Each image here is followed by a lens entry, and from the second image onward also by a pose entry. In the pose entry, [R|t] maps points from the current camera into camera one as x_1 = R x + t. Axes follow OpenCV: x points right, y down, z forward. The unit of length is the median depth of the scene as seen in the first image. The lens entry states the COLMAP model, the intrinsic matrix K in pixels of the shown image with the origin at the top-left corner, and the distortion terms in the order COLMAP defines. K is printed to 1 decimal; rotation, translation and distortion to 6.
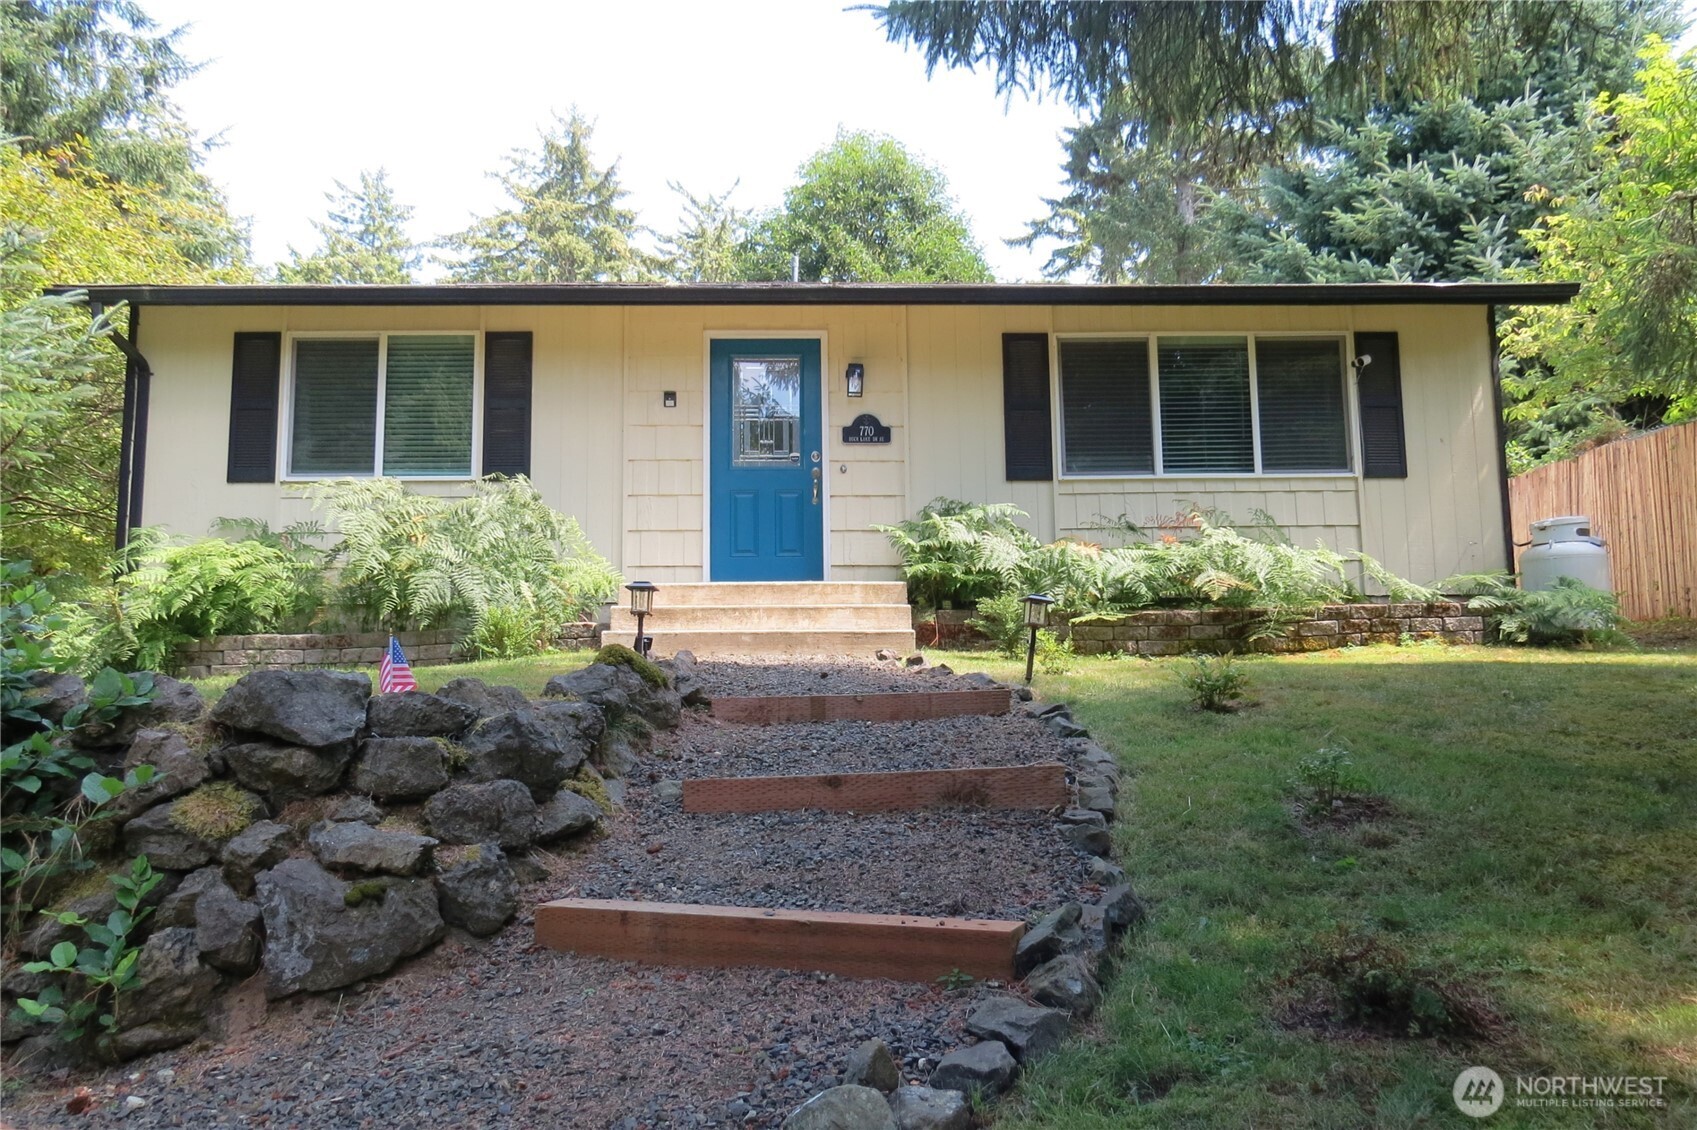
lens RADIAL K [[1270.1, 0, 818.5], [0, 1270.1, 555.9], [0, 0, 1]] dist [-0.019567, 0.005171]
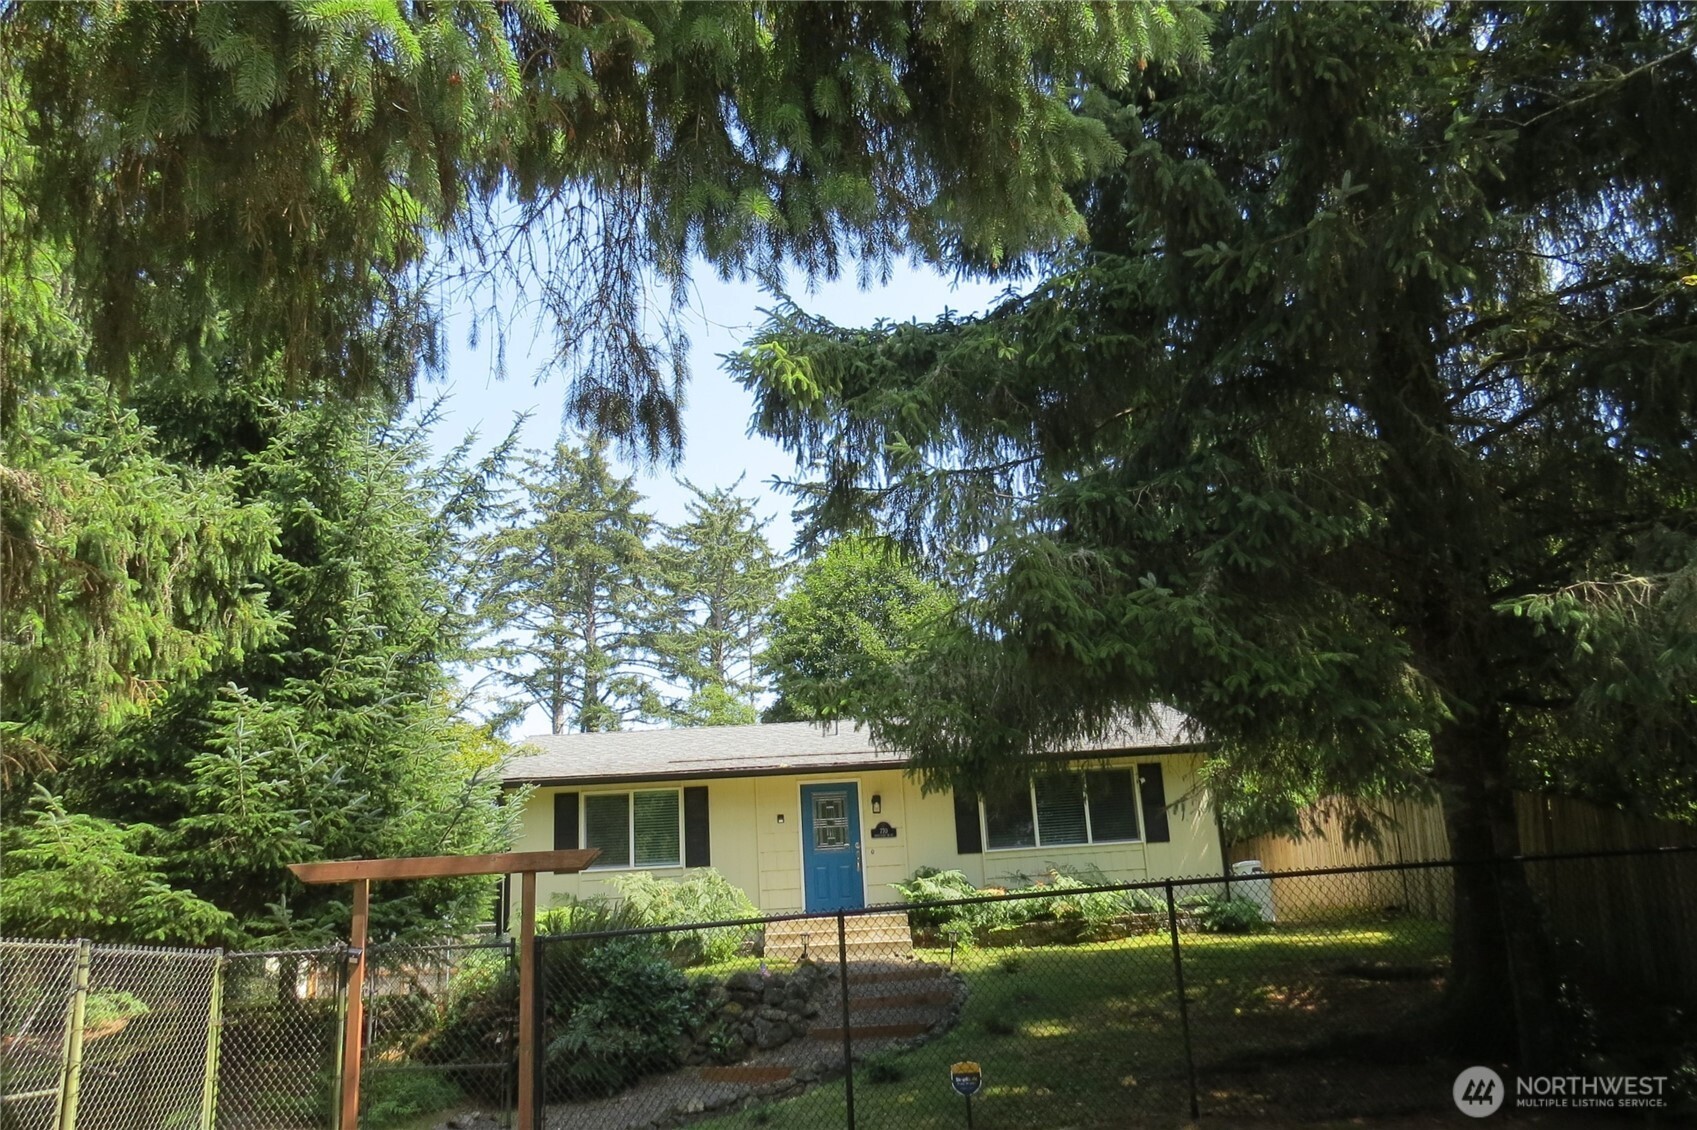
lens RADIAL K [[1422.0, 0, 848.5], [0, 1422.0, 565.0], [0, 0, 1]] dist [0.003223, 0.002904]
pose [[0.998953, -0.040063, 0.022096, -0.047910], [0.043284, 0.984024, -0.172696, -0.127830], [-0.014825, 0.173471, 0.984727, -1.212450]]
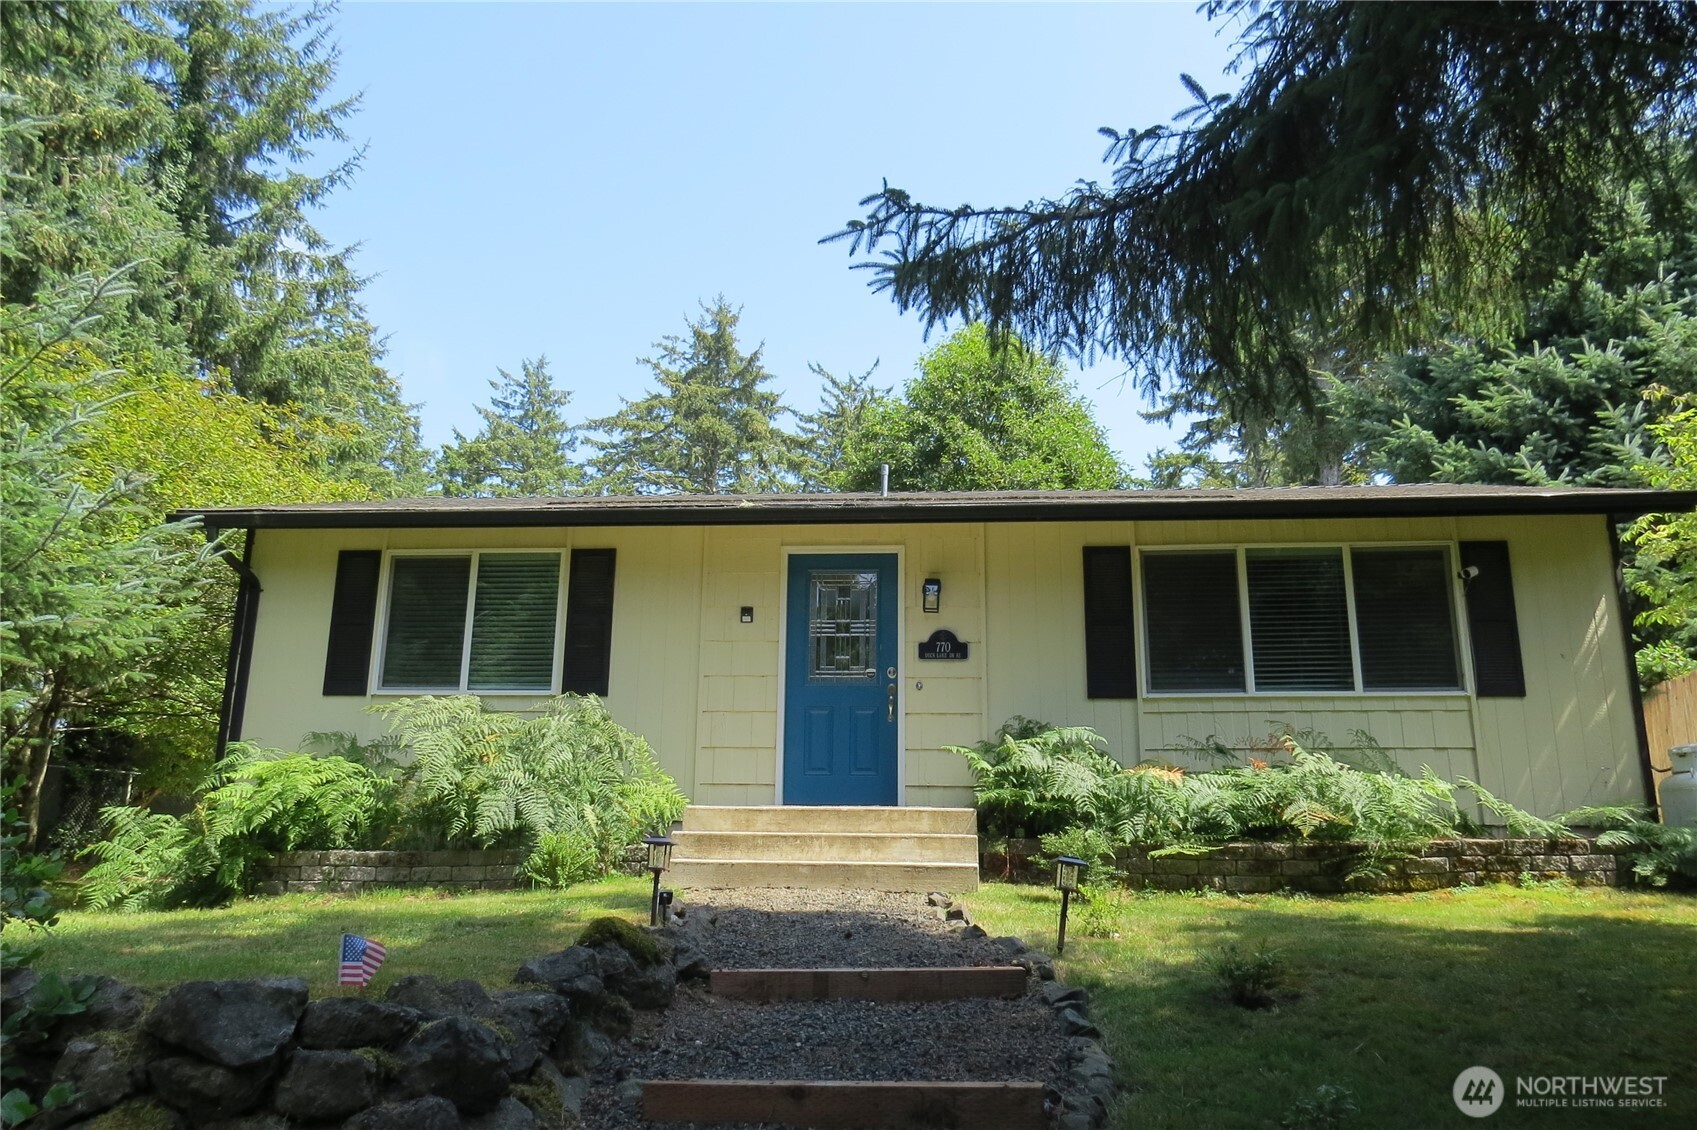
lens RADIAL K [[1270.1, 0, 818.5], [0, 1270.1, 555.9], [0, 0, 1]] dist [-0.019567, 0.005171]
pose [[0.993311, -0.005434, -0.115344, 0.057186], [-0.009762, 0.991364, -0.130772, -0.039496], [0.115059, 0.131023, 0.984680, 0.008643]]
